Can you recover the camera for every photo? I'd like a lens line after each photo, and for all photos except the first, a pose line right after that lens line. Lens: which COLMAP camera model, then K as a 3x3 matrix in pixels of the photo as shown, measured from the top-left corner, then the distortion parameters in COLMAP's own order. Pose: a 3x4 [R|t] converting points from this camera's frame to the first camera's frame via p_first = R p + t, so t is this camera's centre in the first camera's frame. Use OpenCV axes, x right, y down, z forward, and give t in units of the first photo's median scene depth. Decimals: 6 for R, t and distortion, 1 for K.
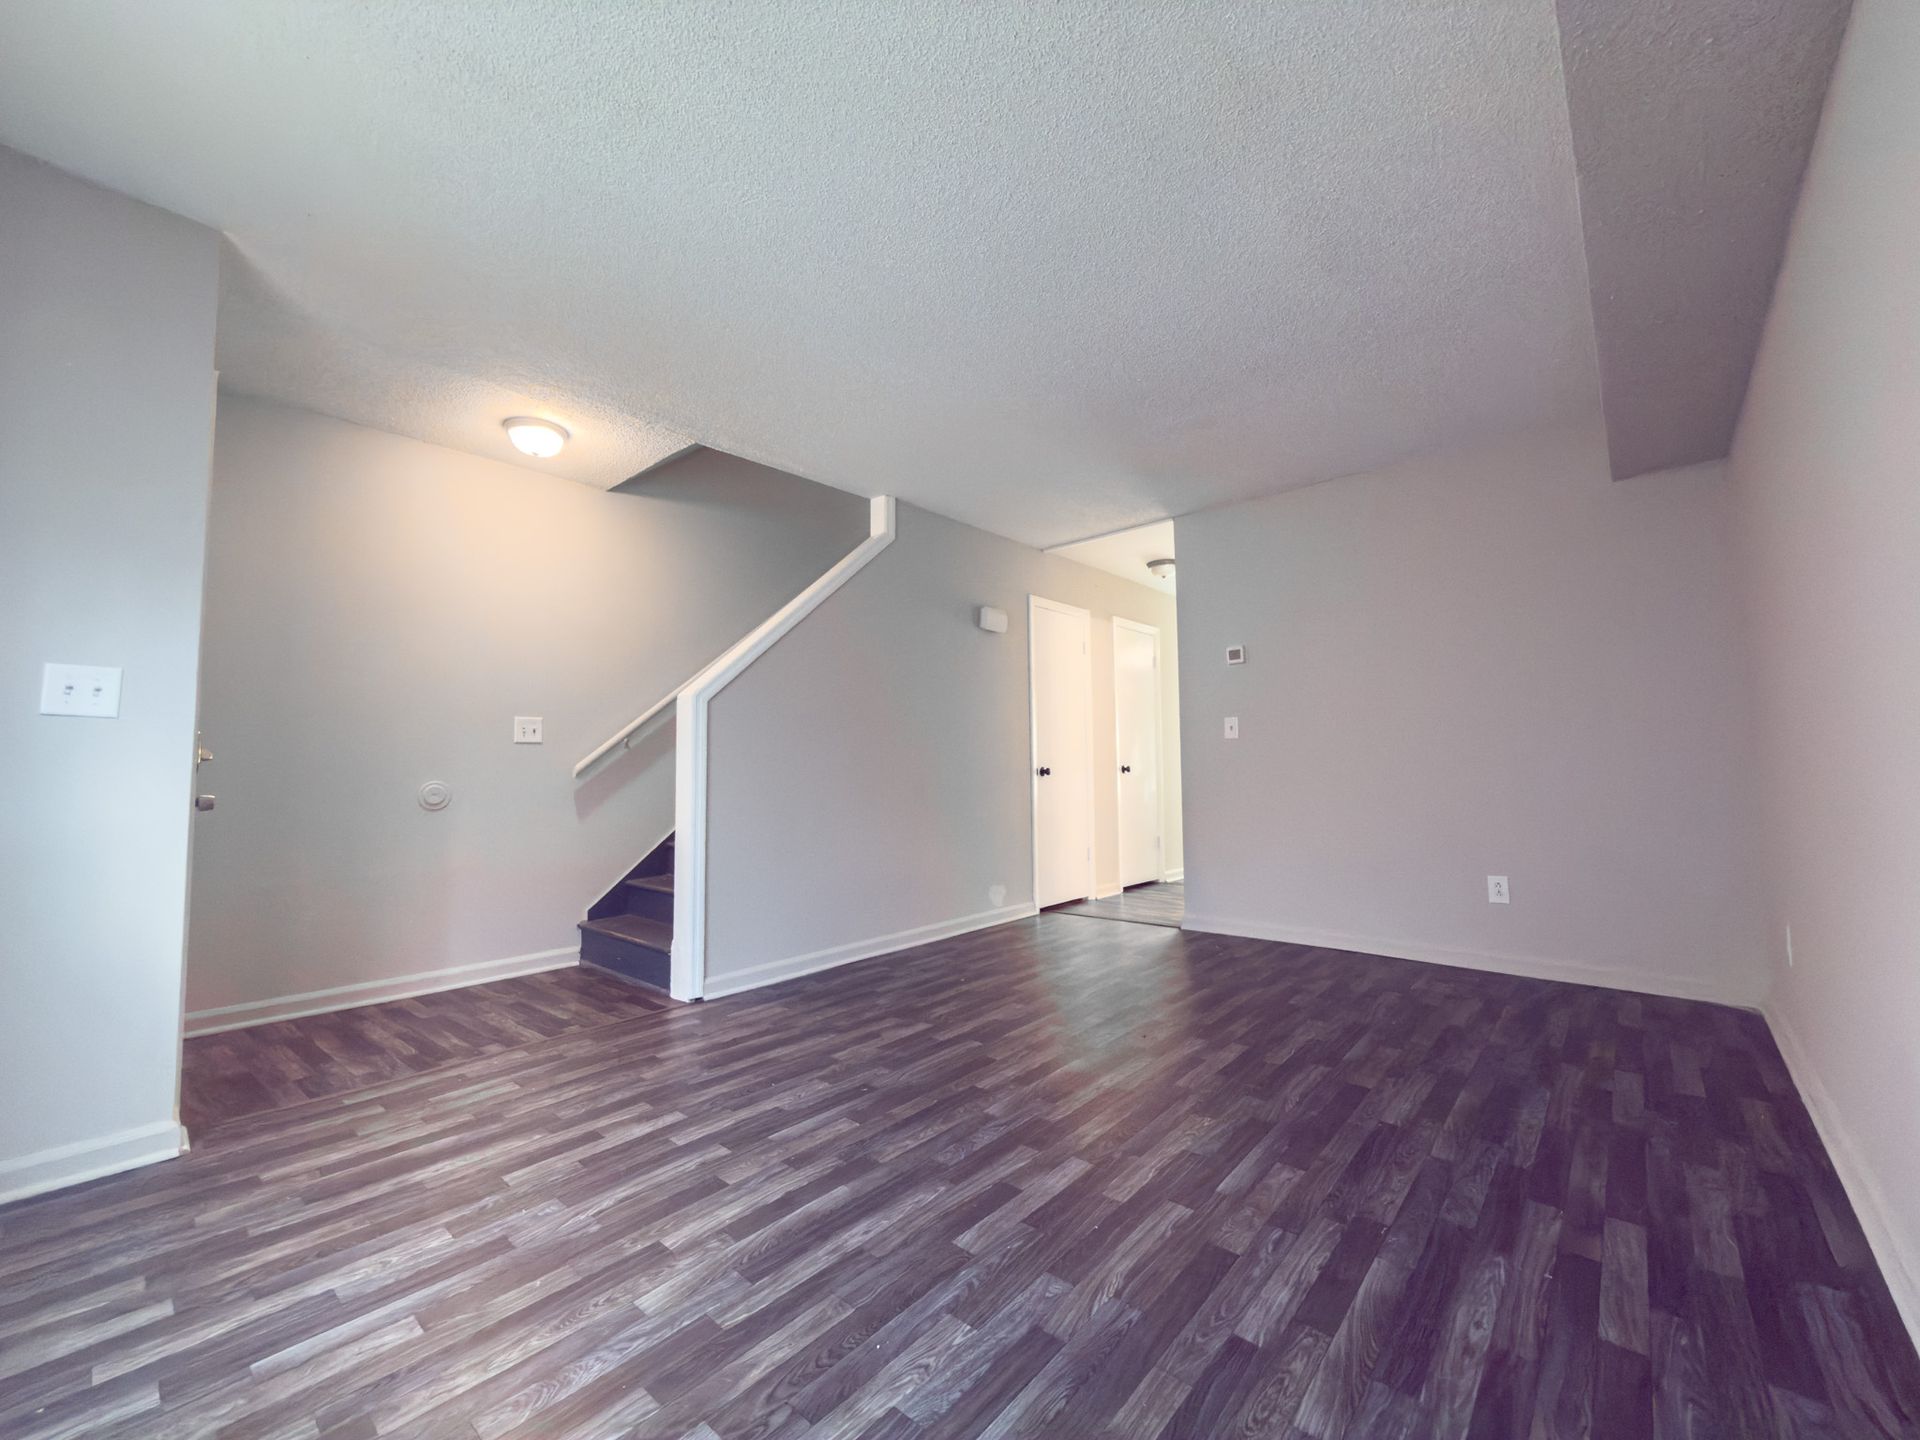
lens RADIAL K [[766.6, 0, 950.5], [0, 766.6, 718.1], [0, 0, 1]] dist [0.000797, -0.002731]
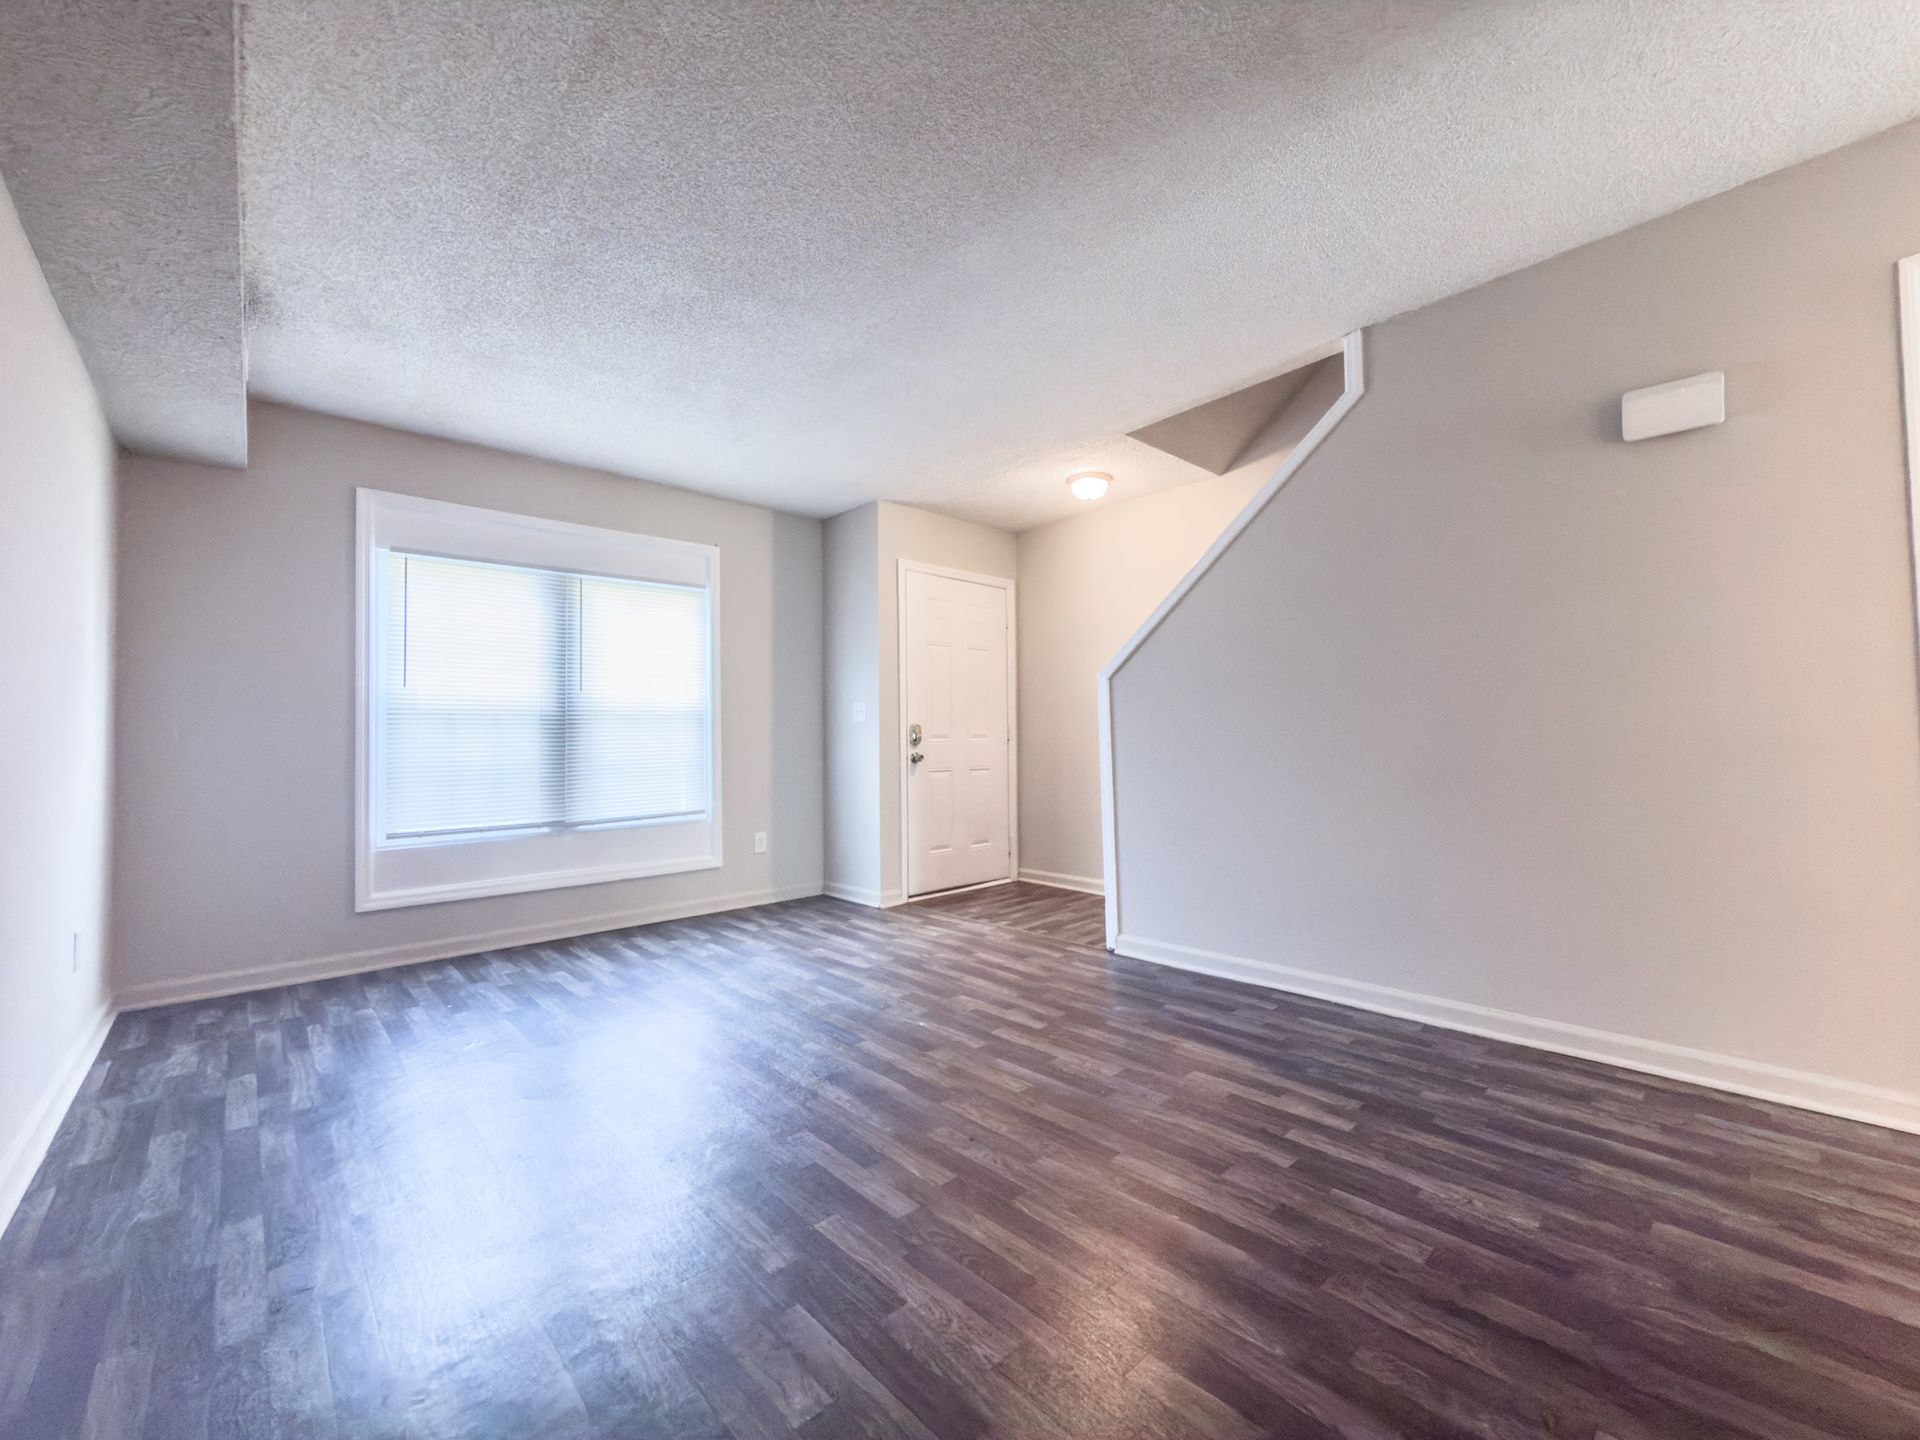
lens RADIAL K [[766.6, 0, 969.9], [0, 766.6, 689.6], [0, 0, 1]] dist [0.000797, -0.002731]
pose [[-0.091947, -0.059891, -0.993961, 0.810068], [0.082742, 0.994278, -0.067564, 0.052352], [0.992320, -0.088454, -0.086465, 0.926074]]
